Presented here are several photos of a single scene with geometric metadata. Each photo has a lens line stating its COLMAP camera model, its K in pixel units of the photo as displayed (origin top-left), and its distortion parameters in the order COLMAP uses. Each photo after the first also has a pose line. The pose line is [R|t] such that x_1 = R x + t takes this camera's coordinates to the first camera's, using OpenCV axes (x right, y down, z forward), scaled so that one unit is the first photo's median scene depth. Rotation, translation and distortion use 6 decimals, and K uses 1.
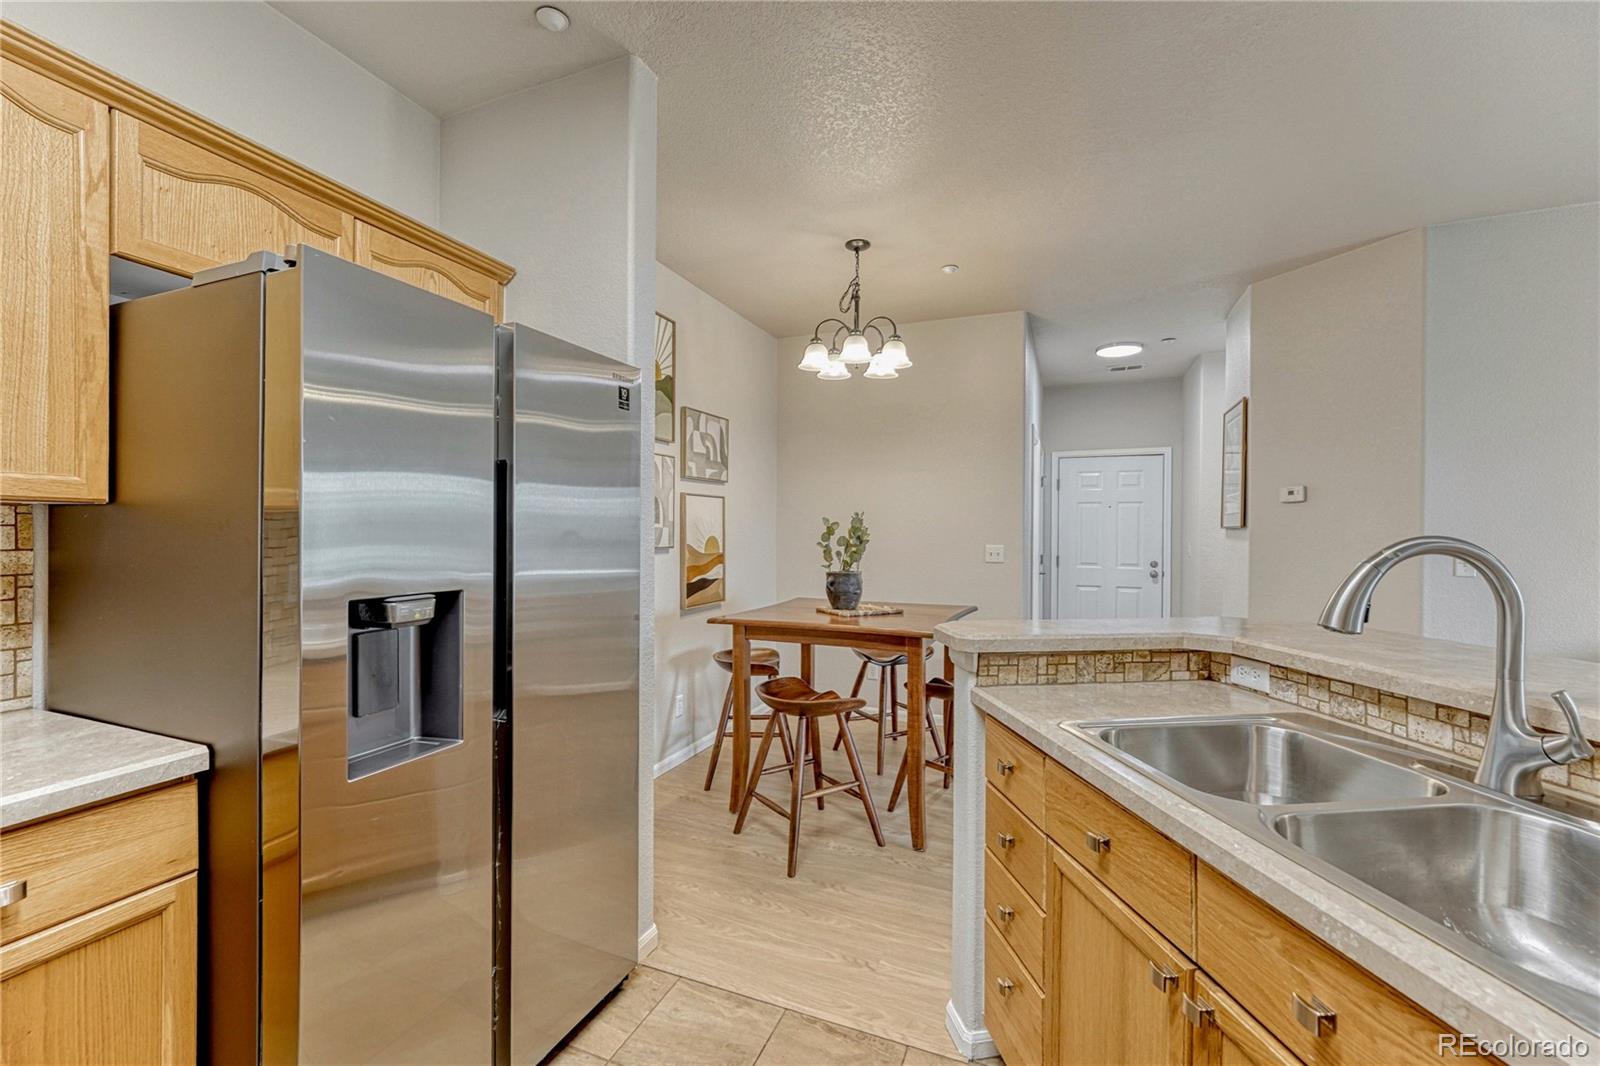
lens RADIAL K [[652.5, 0, 816.2], [0, 652.5, 541.9], [0, 0, 1]] dist [-0.004897, 0.001729]
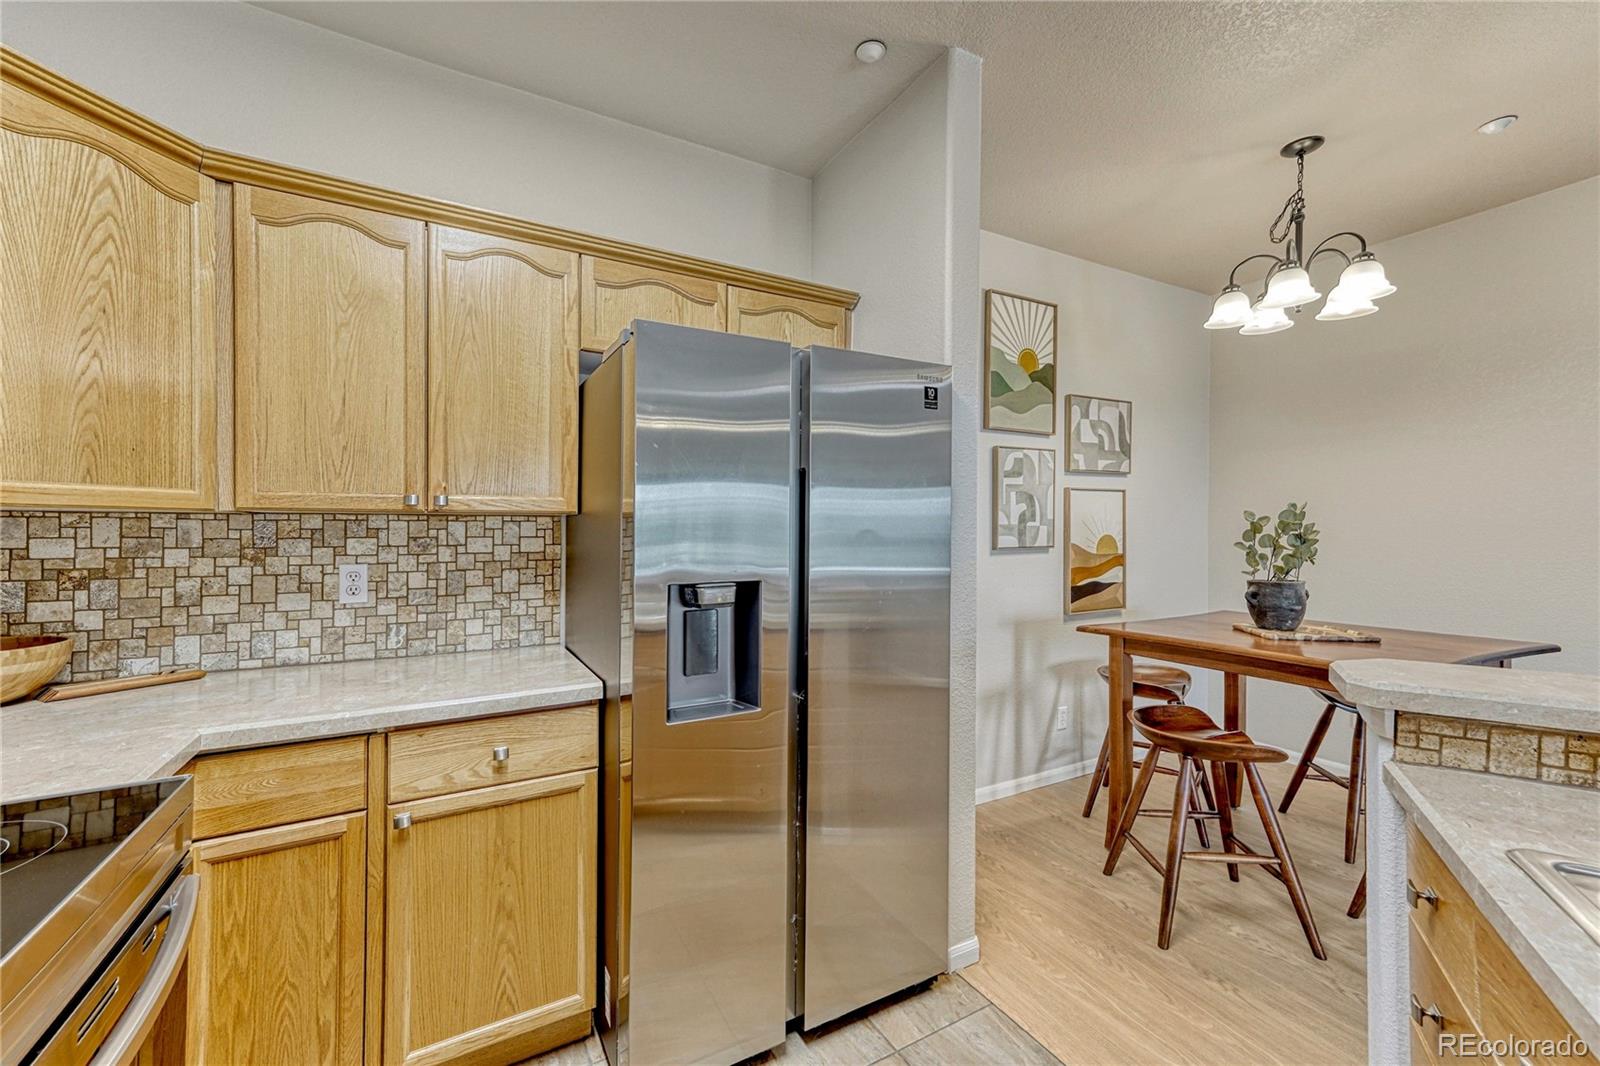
lens RADIAL K [[652.5, 0, 804.1], [0, 652.5, 539.8], [0, 0, 1]] dist [-0.004897, 0.001729]
pose [[0.769301, 0.001344, -0.638886, 0.129956], [-0.002980, 0.999994, -0.001485, 0.000464], [0.638880, 0.003046, 0.769300, 0.072014]]
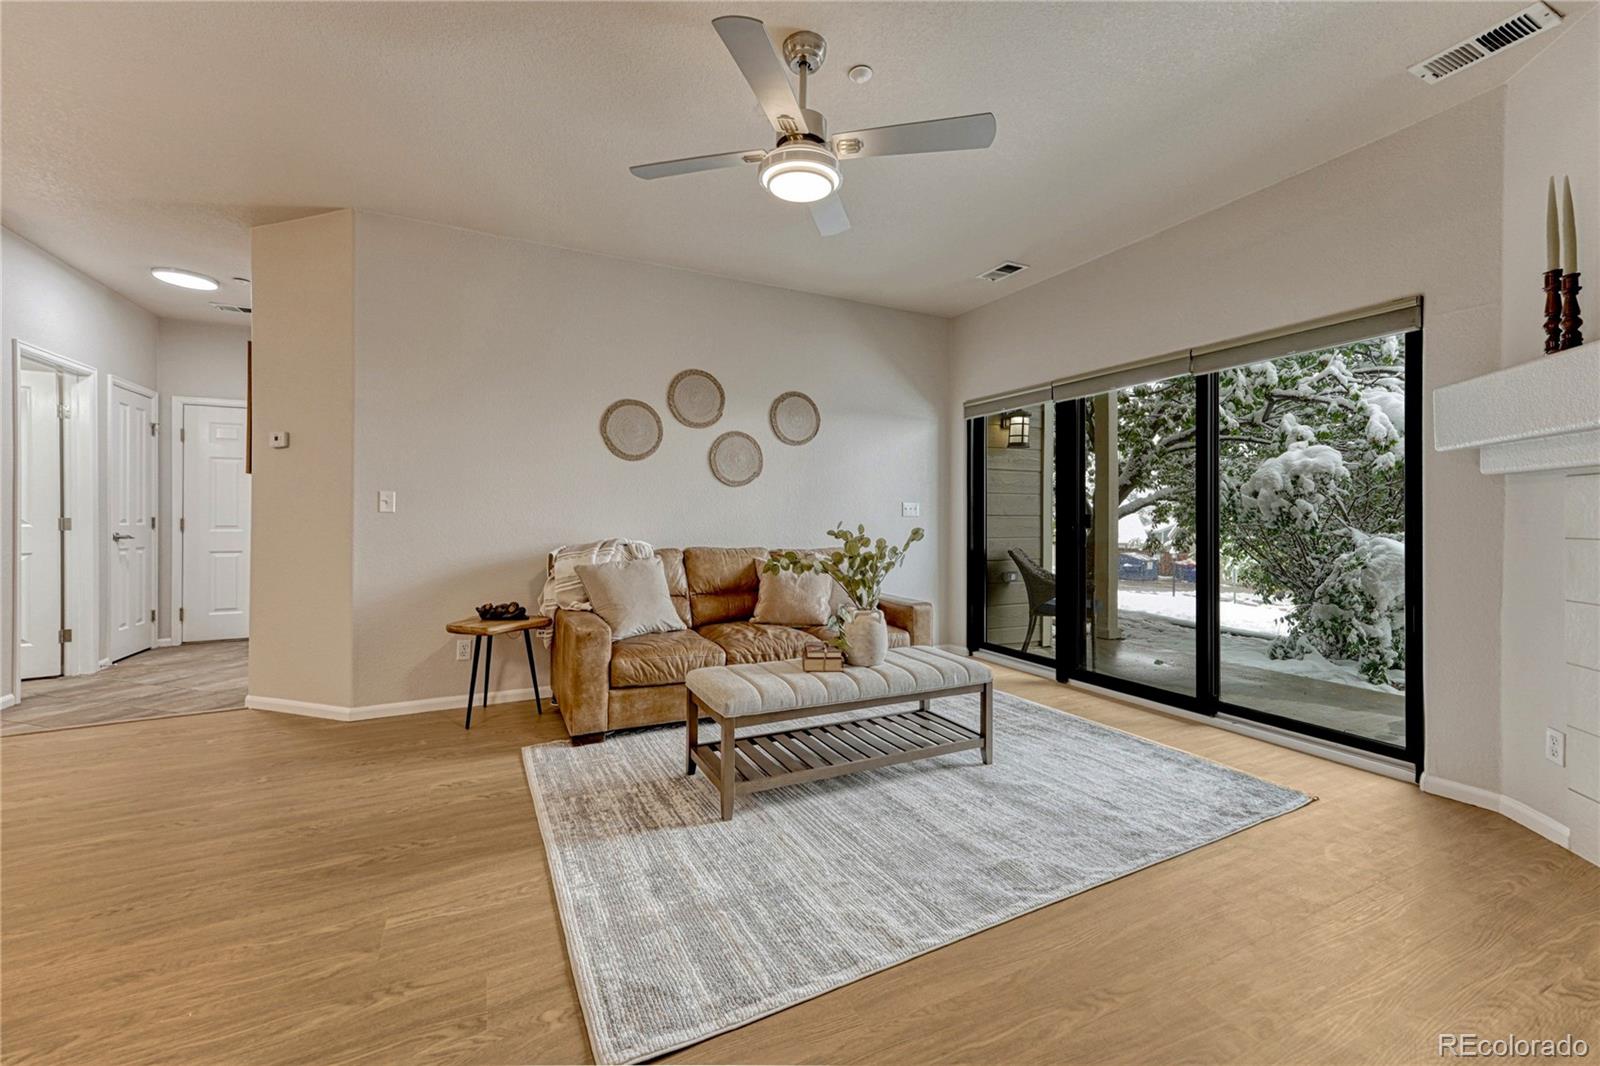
lens RADIAL K [[631.5, 0, 798.7], [0, 631.5, 515.6], [0, 0, 1]] dist [0.015408, 0.000549]
pose [[0.672197, -0.004633, 0.740358, 0.683993], [0.016812, 0.999818, -0.009008, 0.087906], [-0.740182, 0.018503, 0.672152, -0.341242]]
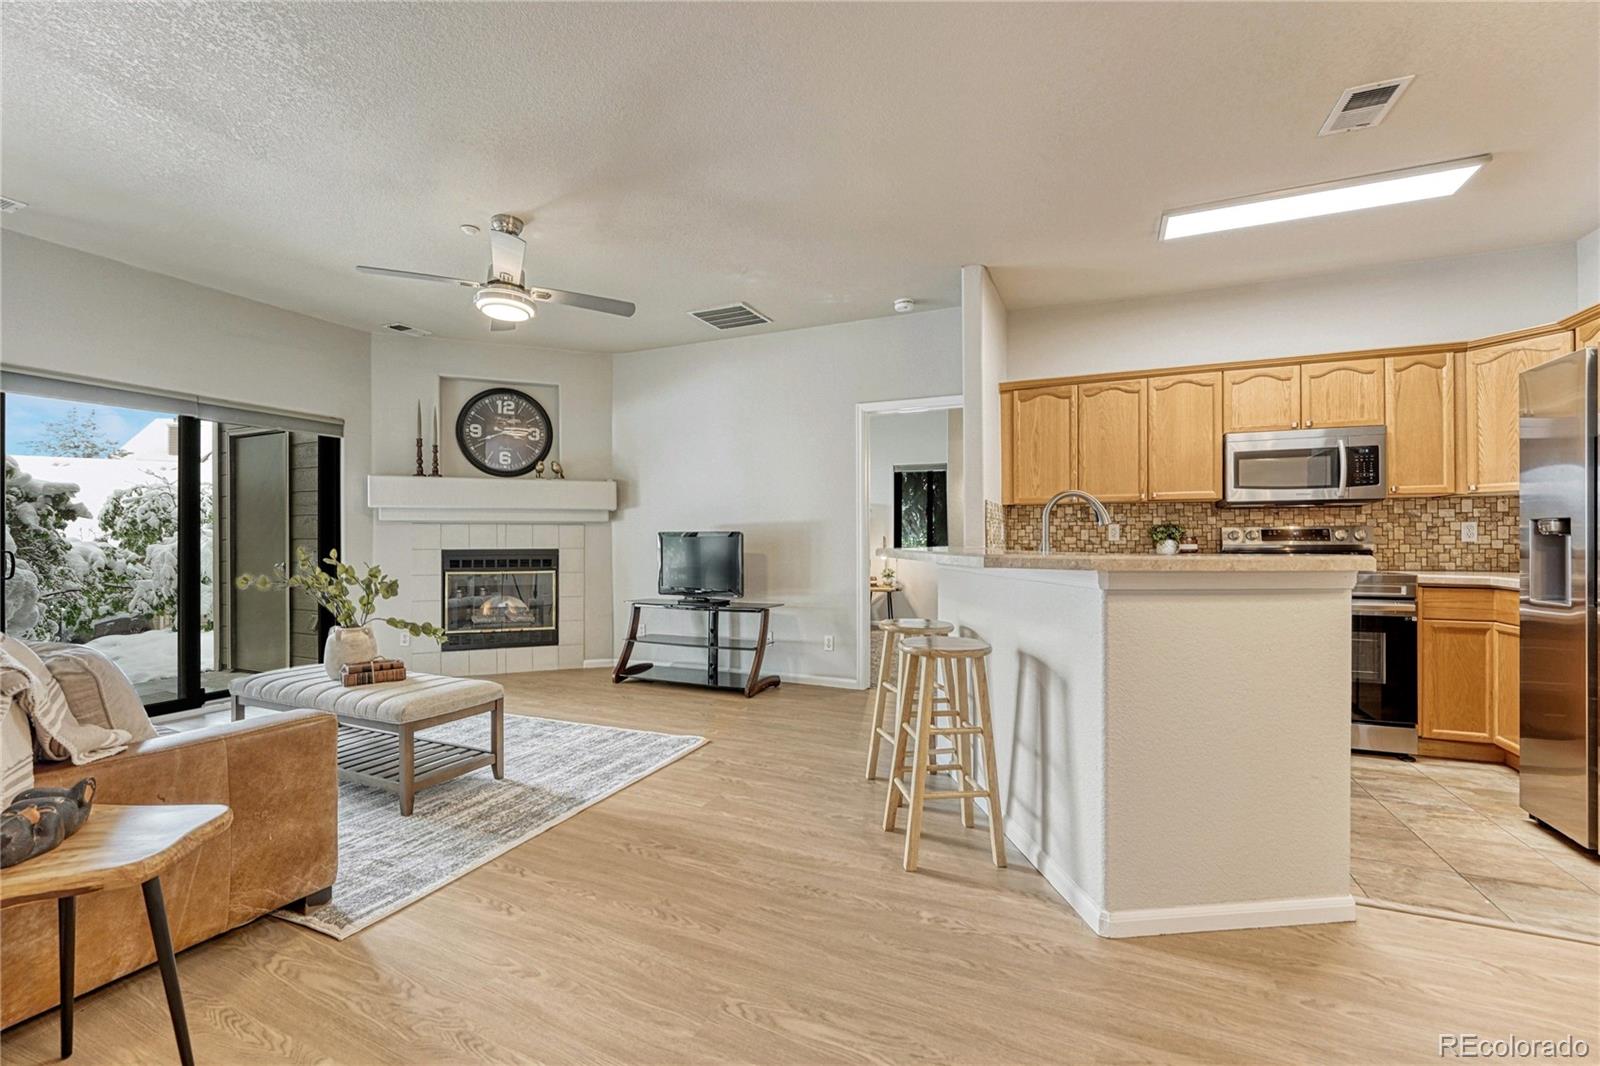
lens RADIAL K [[652.5, 0, 800.8], [0, 652.5, 543.5], [0, 0, 1]] dist [-0.004897, 0.001729]
pose [[-0.999157, -0.007966, 0.040263, 0.690881], [-0.007086, 0.999734, 0.021971, 0.057523], [-0.040427, 0.021667, -0.998948, 1.346657]]
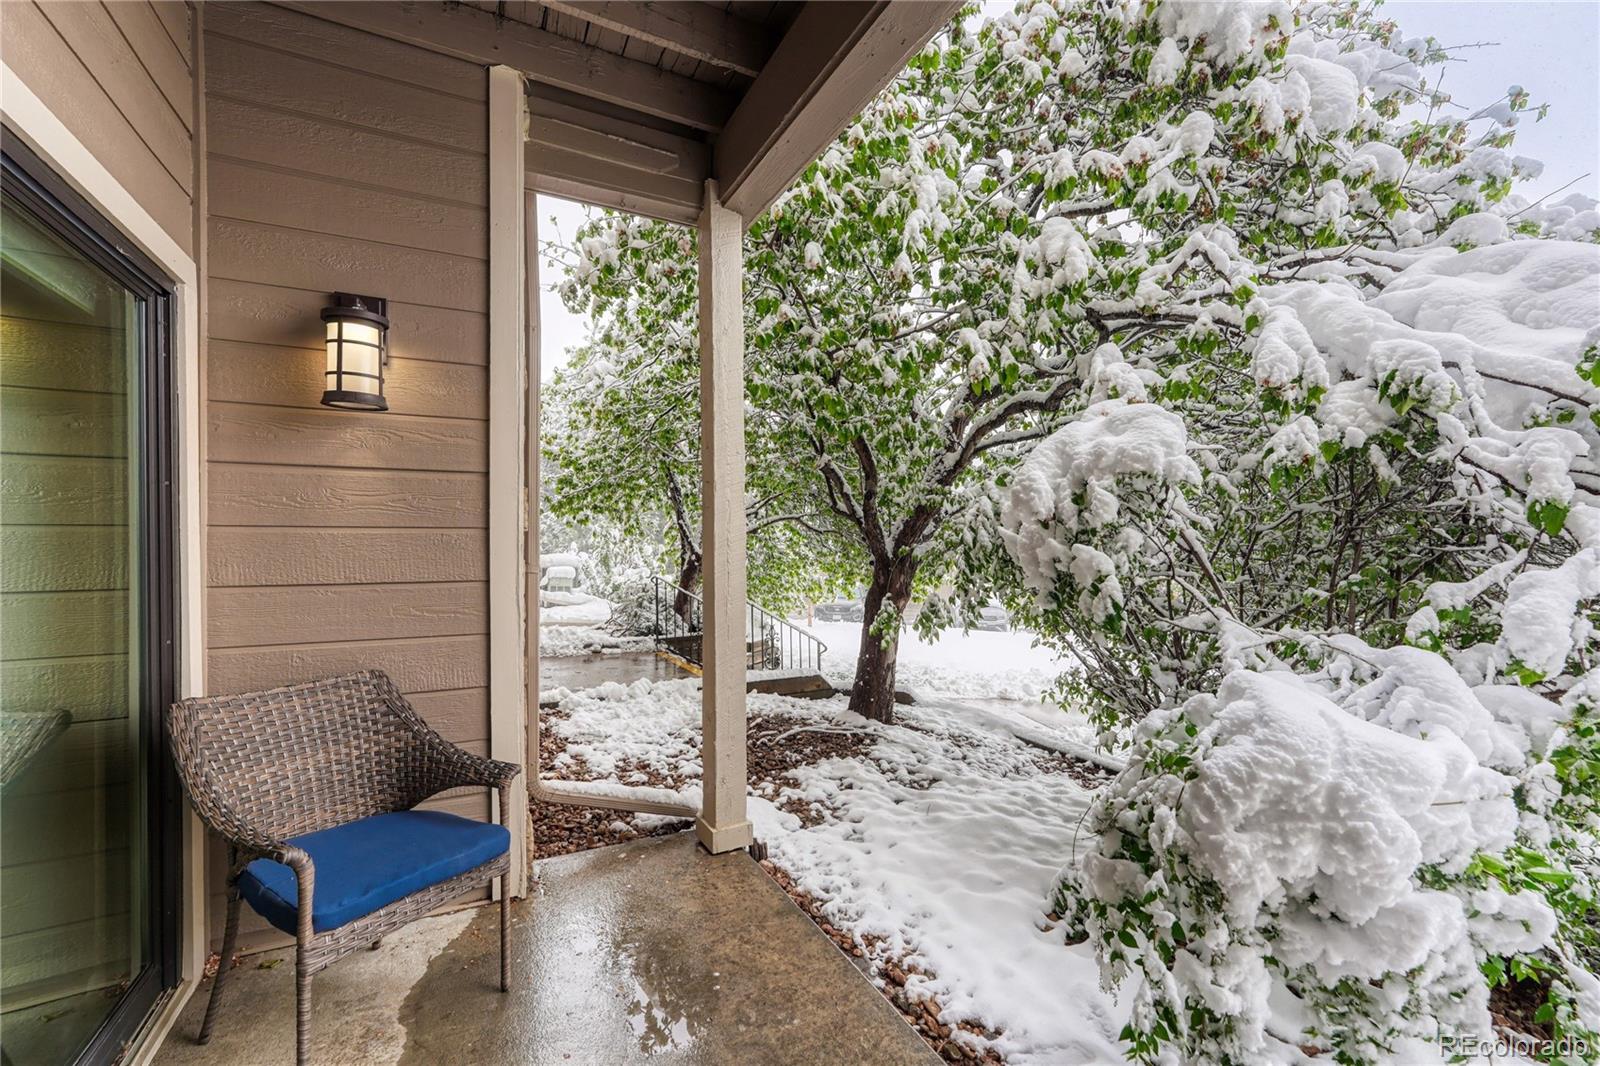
lens RADIAL K [[652.5, 0, 794.8], [0, 652.5, 546.5], [0, 0, 1]] dist [-0.004897, 0.001729]
pose [[0.668585, -0.021397, 0.743328, 2.368390], [0.021692, 0.999722, 0.009267, 0.036474], [-0.743319, 0.009929, 0.668863, -0.427421]]
